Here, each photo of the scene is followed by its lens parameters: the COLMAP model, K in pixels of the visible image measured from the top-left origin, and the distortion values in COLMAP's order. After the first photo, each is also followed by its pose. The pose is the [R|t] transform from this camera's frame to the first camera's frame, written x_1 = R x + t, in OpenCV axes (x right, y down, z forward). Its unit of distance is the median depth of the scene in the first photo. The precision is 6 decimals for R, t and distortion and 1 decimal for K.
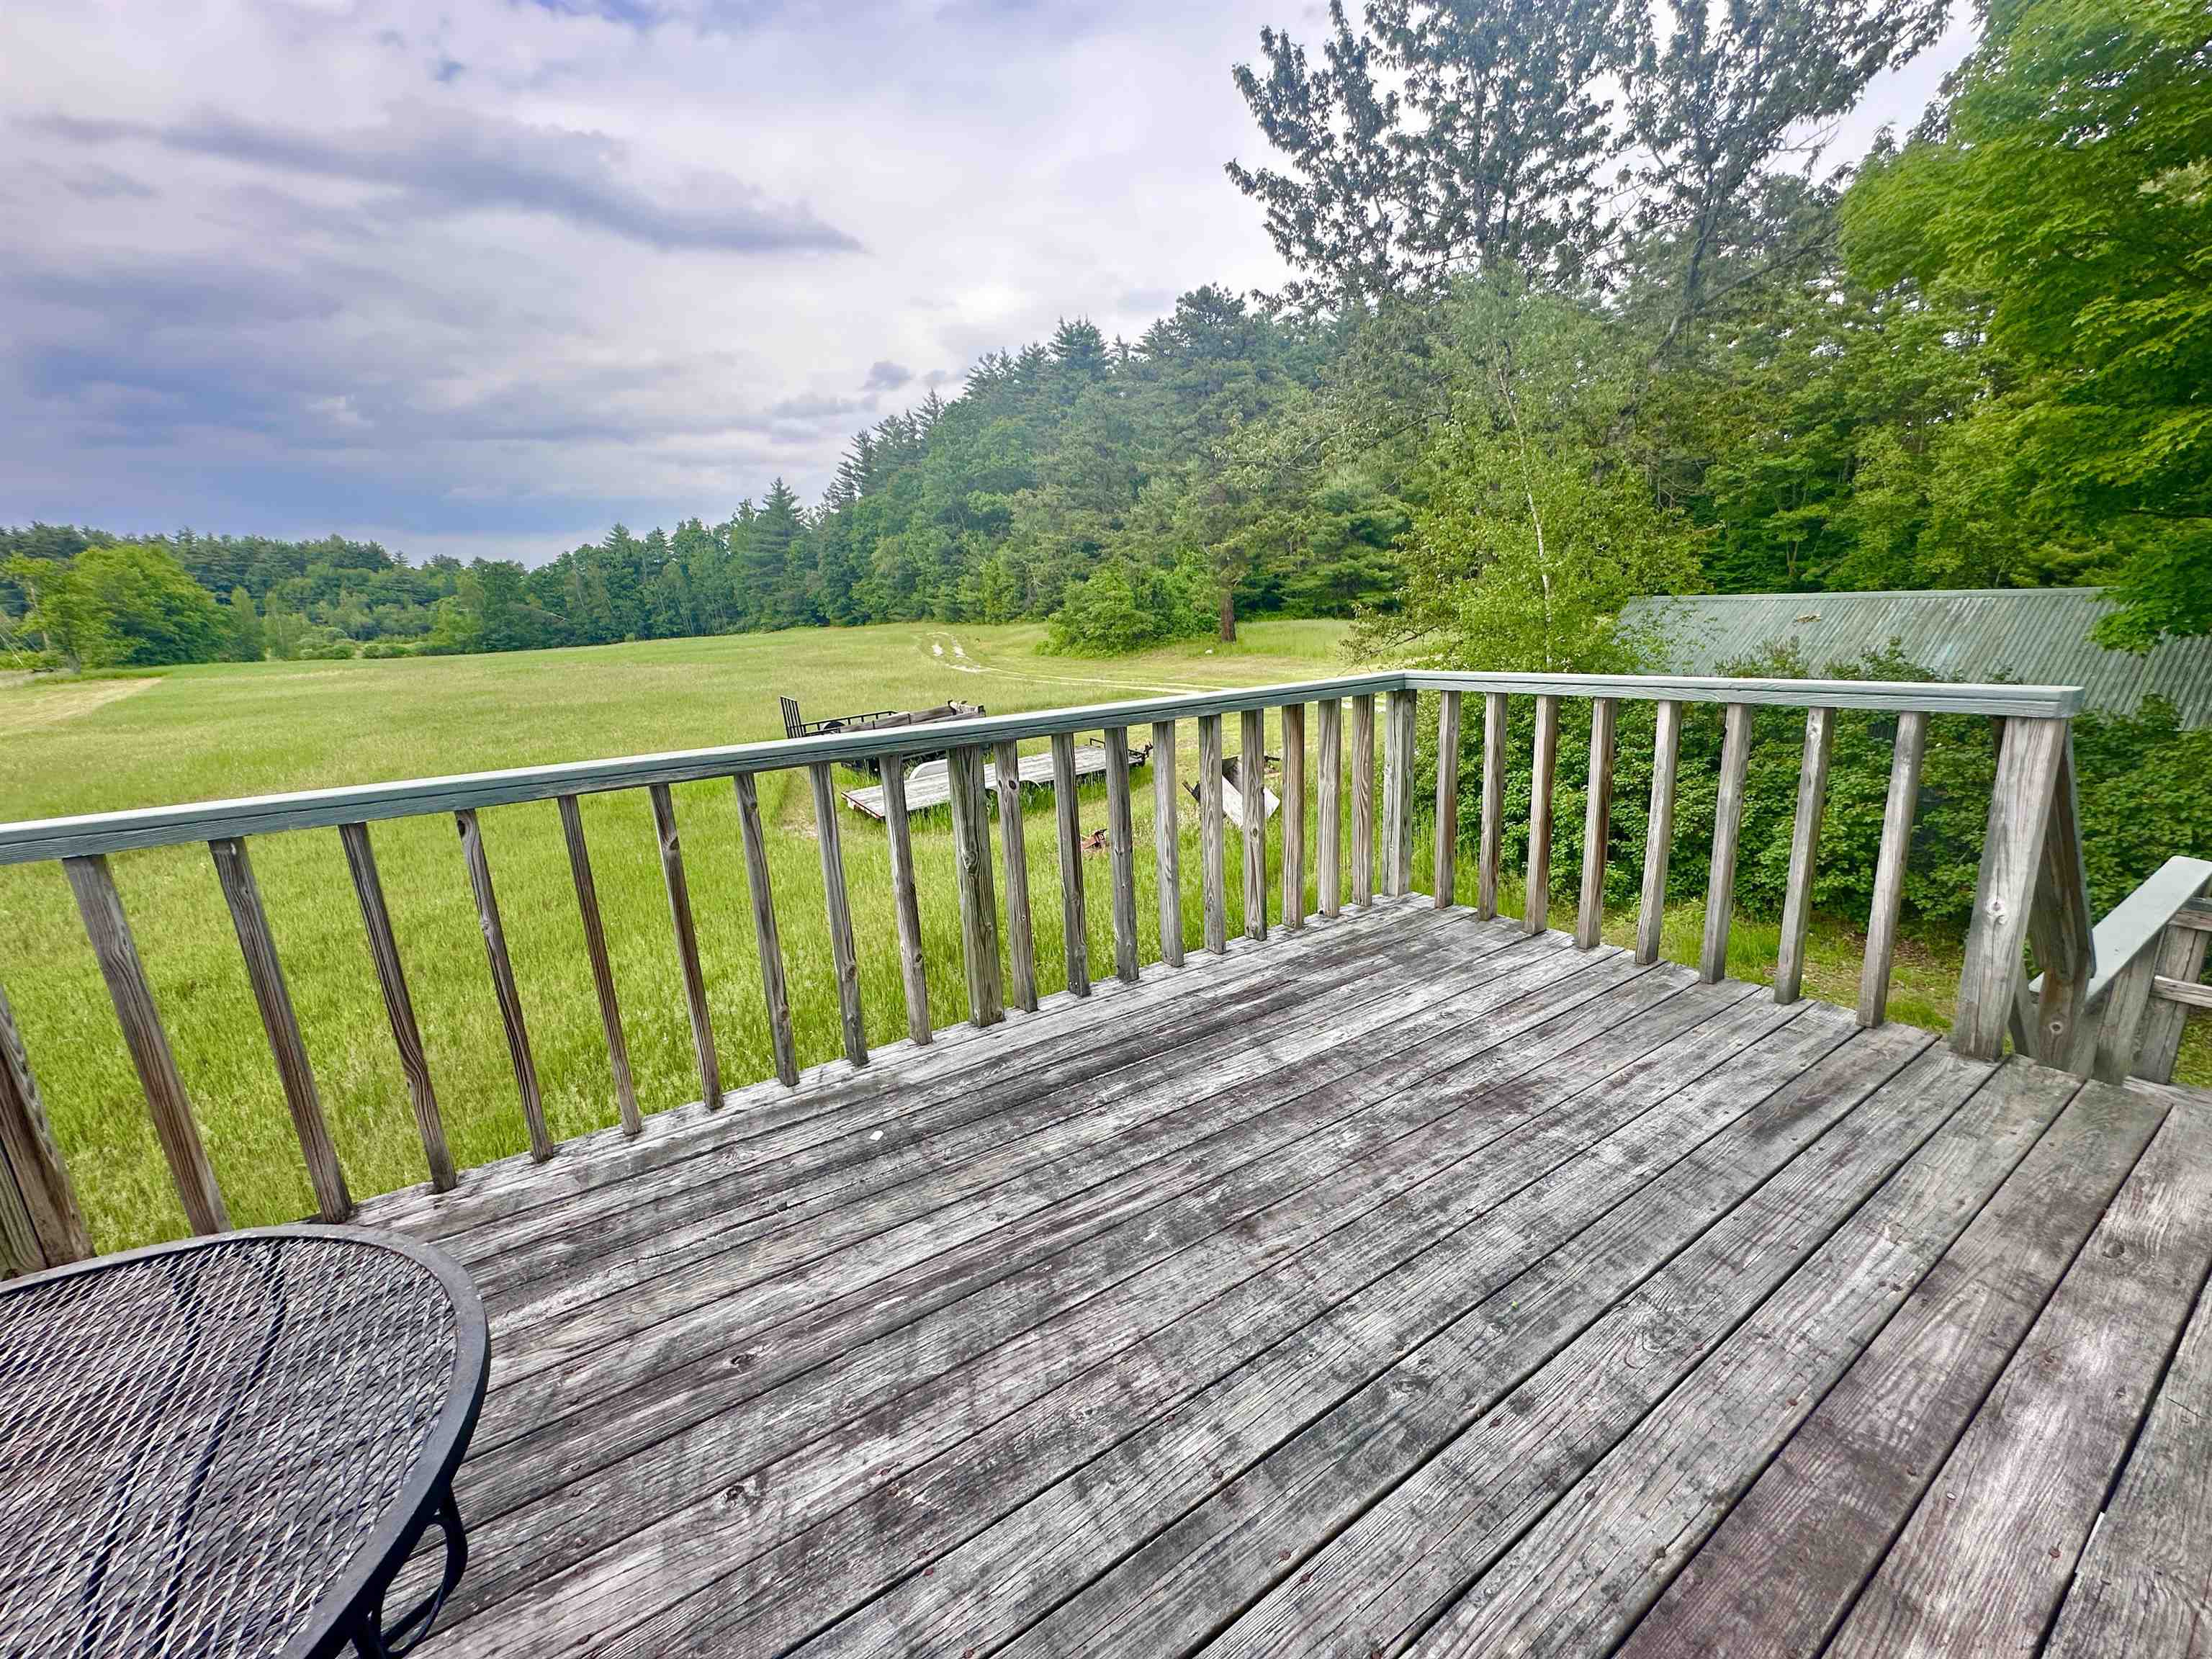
lens RADIAL K [[883.2, 0, 1102.2], [0, 883.2, 836.5], [0, 0, 1]] dist [-0.003126, 0.001086]
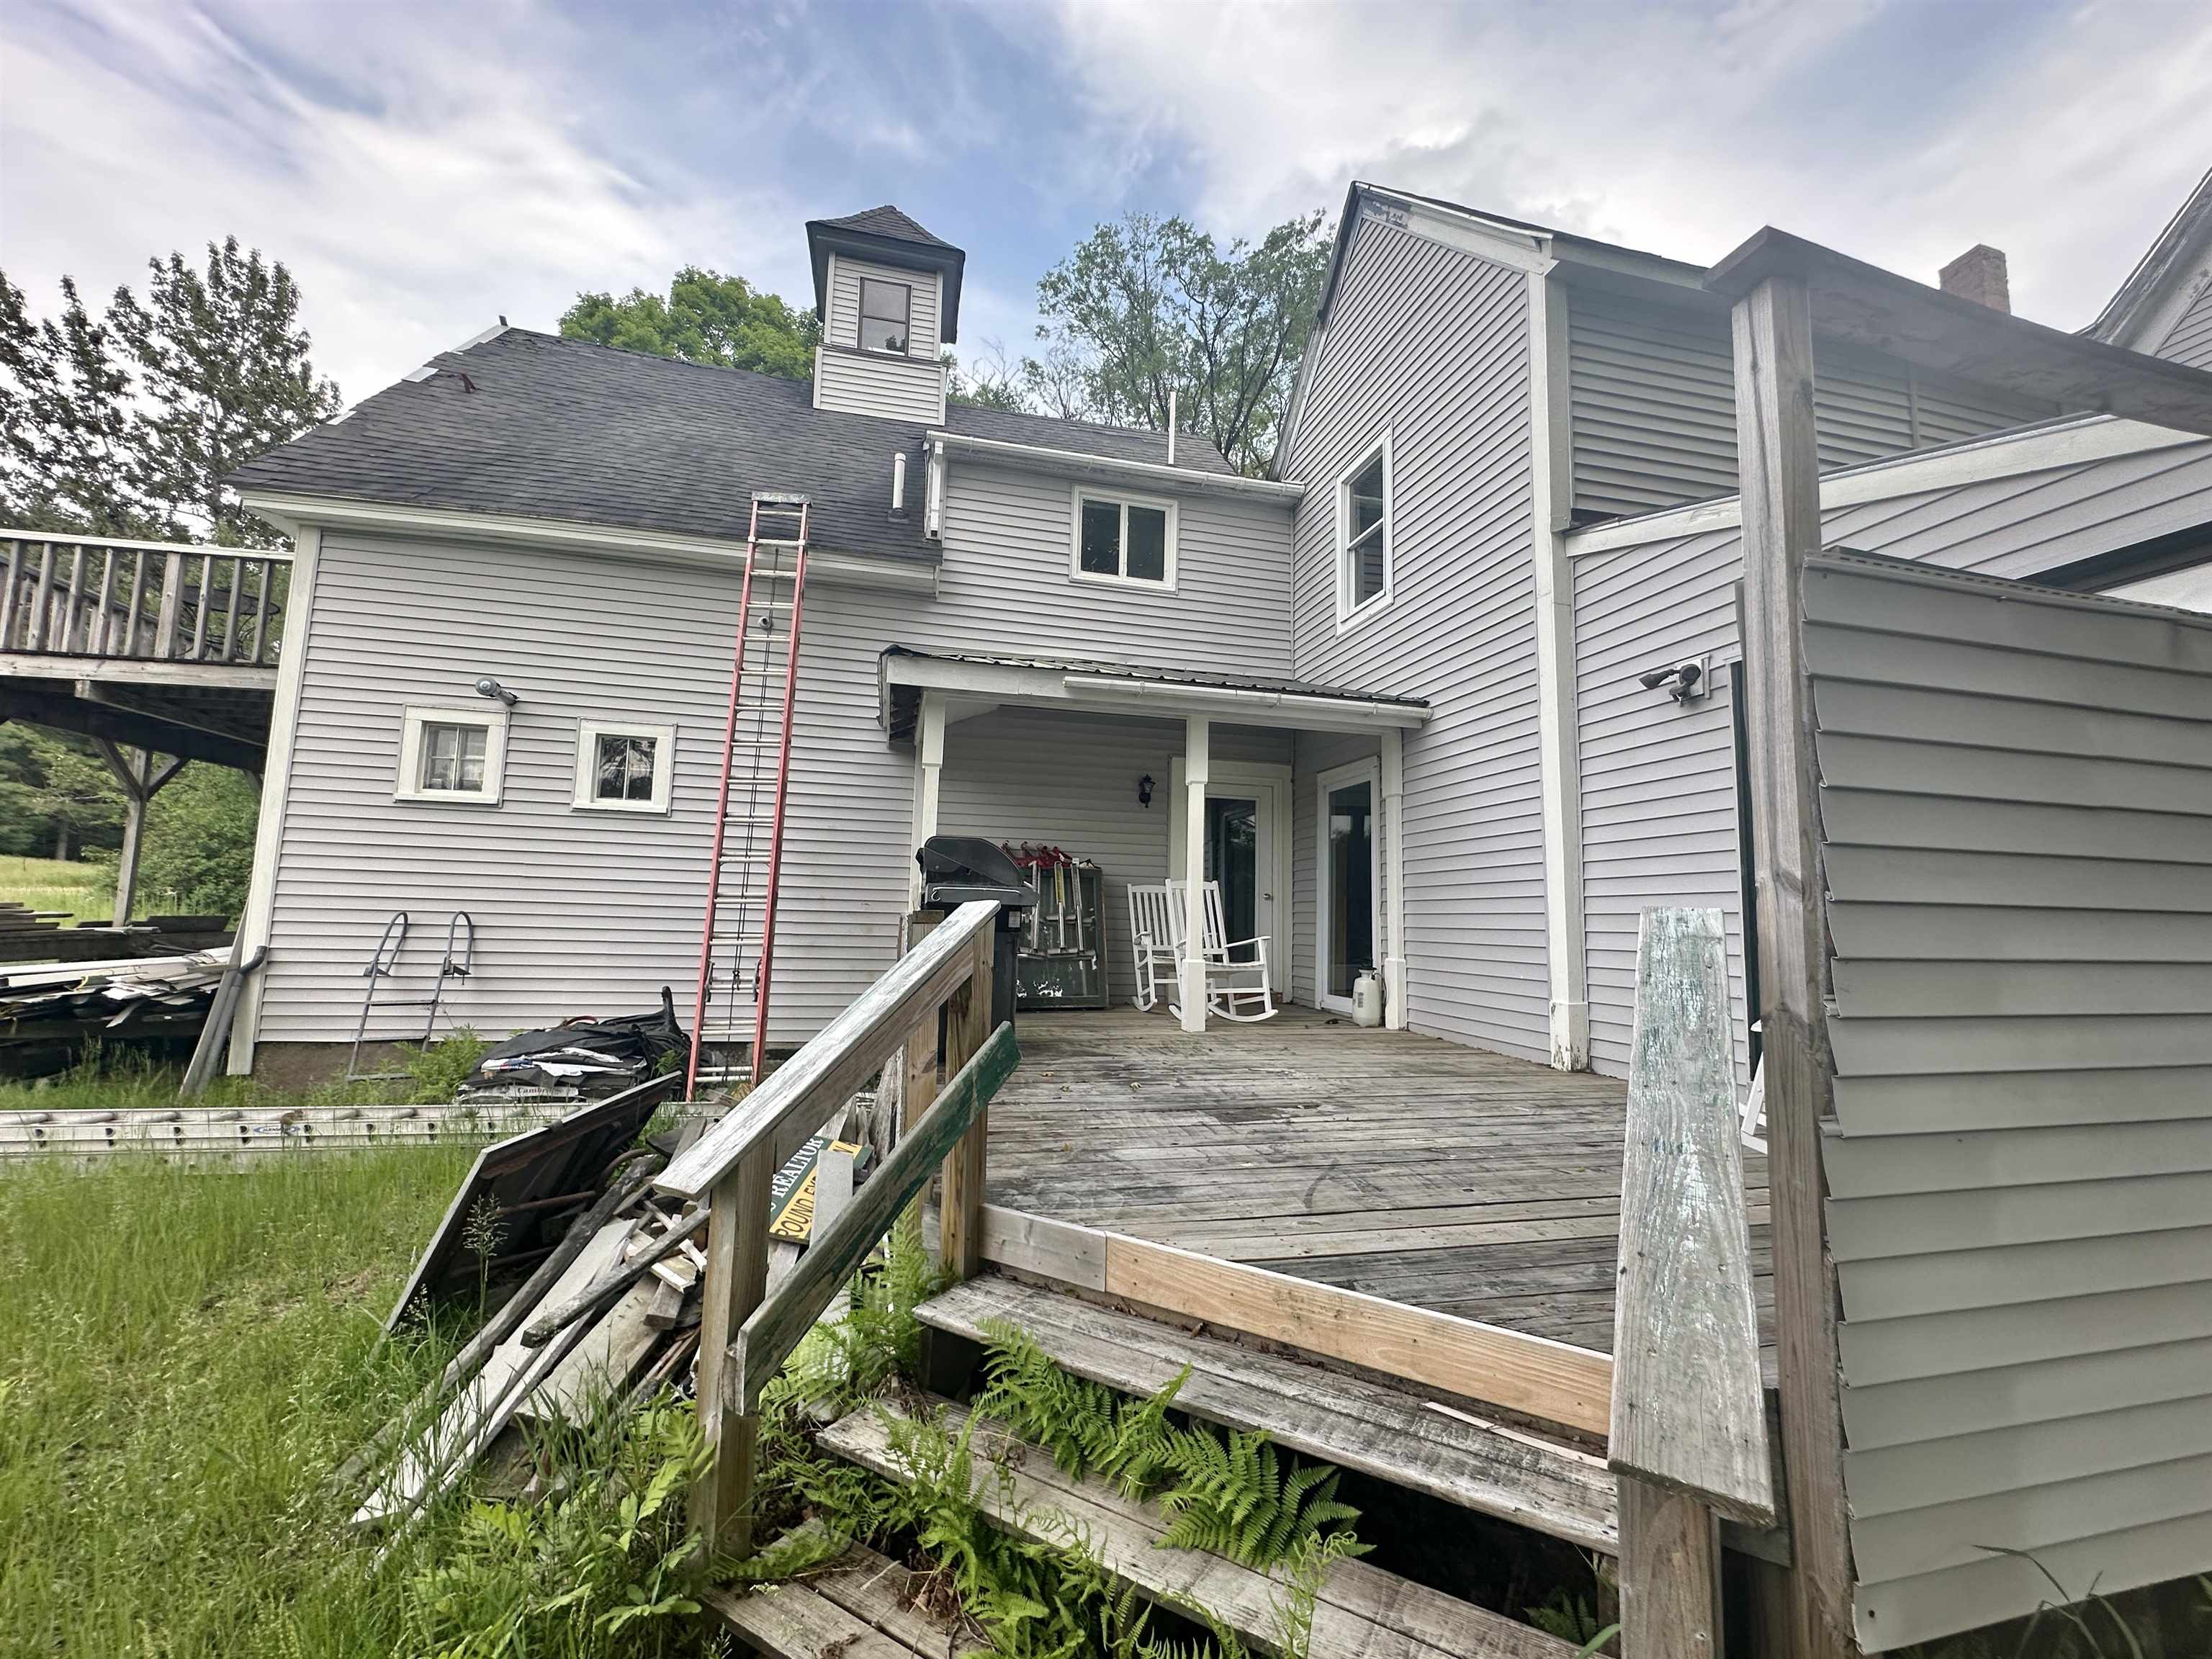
lens RADIAL K [[883.2, 0, 1113.5], [0, 883.2, 827.1], [0, 0, 1]] dist [-0.003126, 0.001086]
pose [[0.323208, 0.148857, 0.934547, -0.295803], [0.185948, 0.958309, -0.216951, 0.310373], [-0.927879, 0.243897, 0.282053, -0.503524]]
